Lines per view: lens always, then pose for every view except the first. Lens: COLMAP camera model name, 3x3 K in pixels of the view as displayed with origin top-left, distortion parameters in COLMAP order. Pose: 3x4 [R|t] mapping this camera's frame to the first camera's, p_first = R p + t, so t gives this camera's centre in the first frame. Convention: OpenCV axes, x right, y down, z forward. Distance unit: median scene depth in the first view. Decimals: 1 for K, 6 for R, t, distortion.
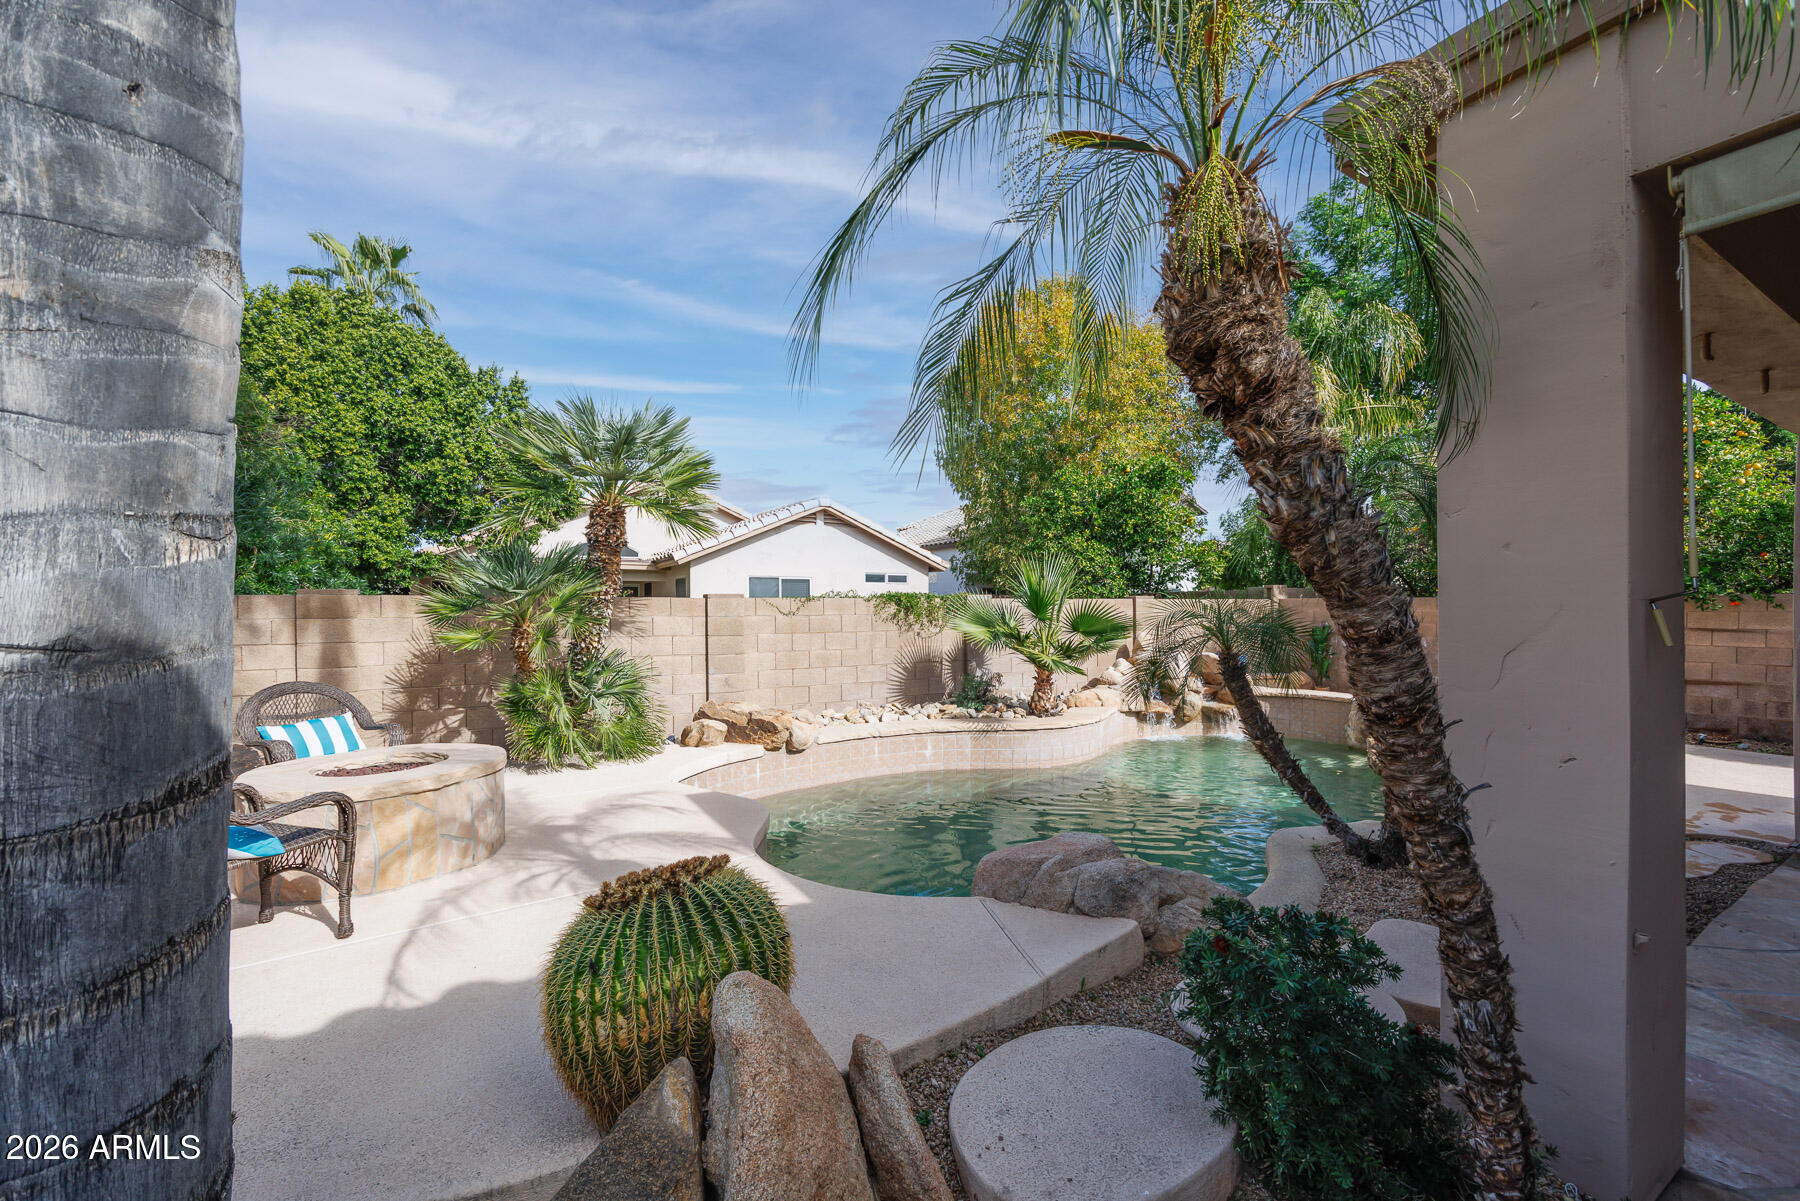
lens RADIAL K [[728.5, 0, 911.4], [0, 728.5, 604.1], [0, 0, 1]] dist [-0.001986, 0.001998]
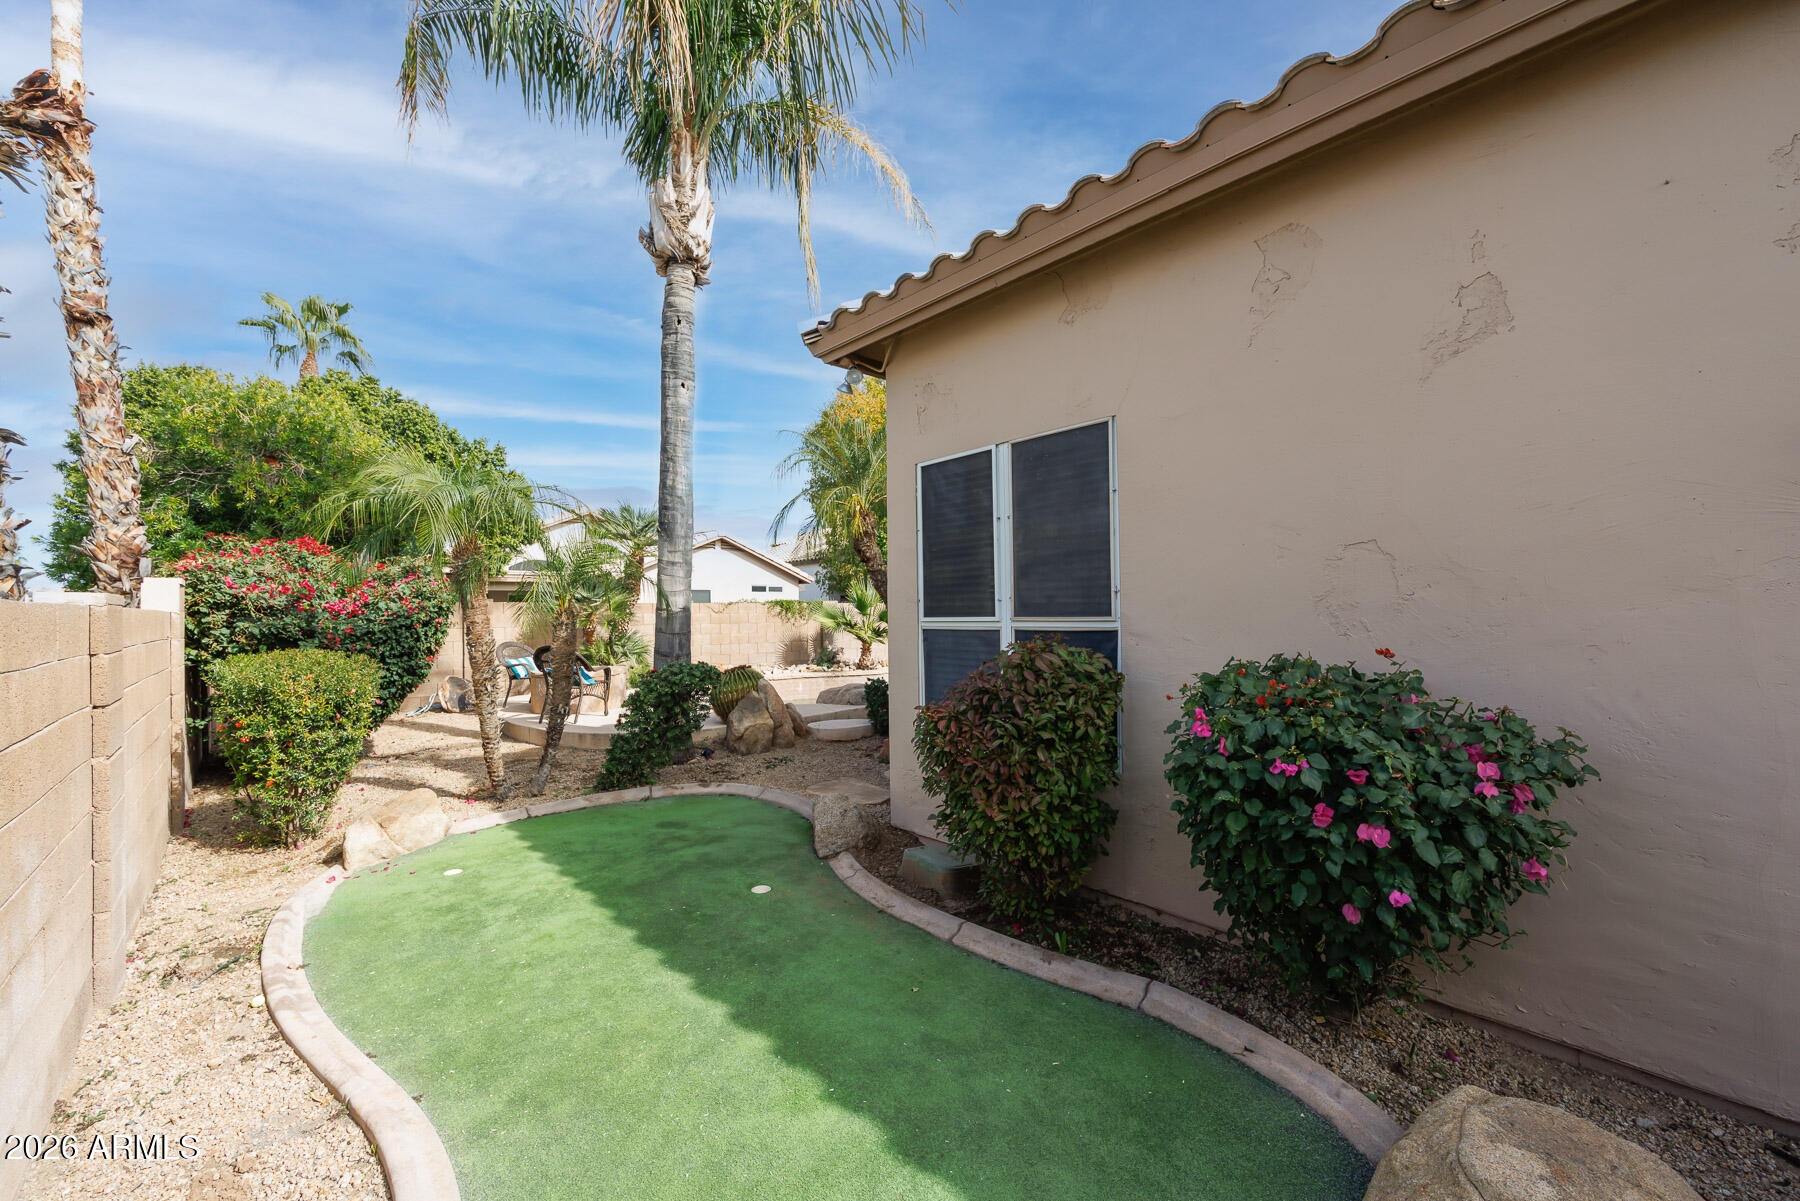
lens RADIAL K [[728.5, 0, 907.3], [0, 728.5, 612.4], [0, 0, 1]] dist [-0.001986, 0.001998]
pose [[0.984869, -0.004547, 0.173240, -0.023059], [0.003956, 0.999985, 0.003756, 0.008605], [-0.173254, -0.003014, 0.984872, -0.705469]]
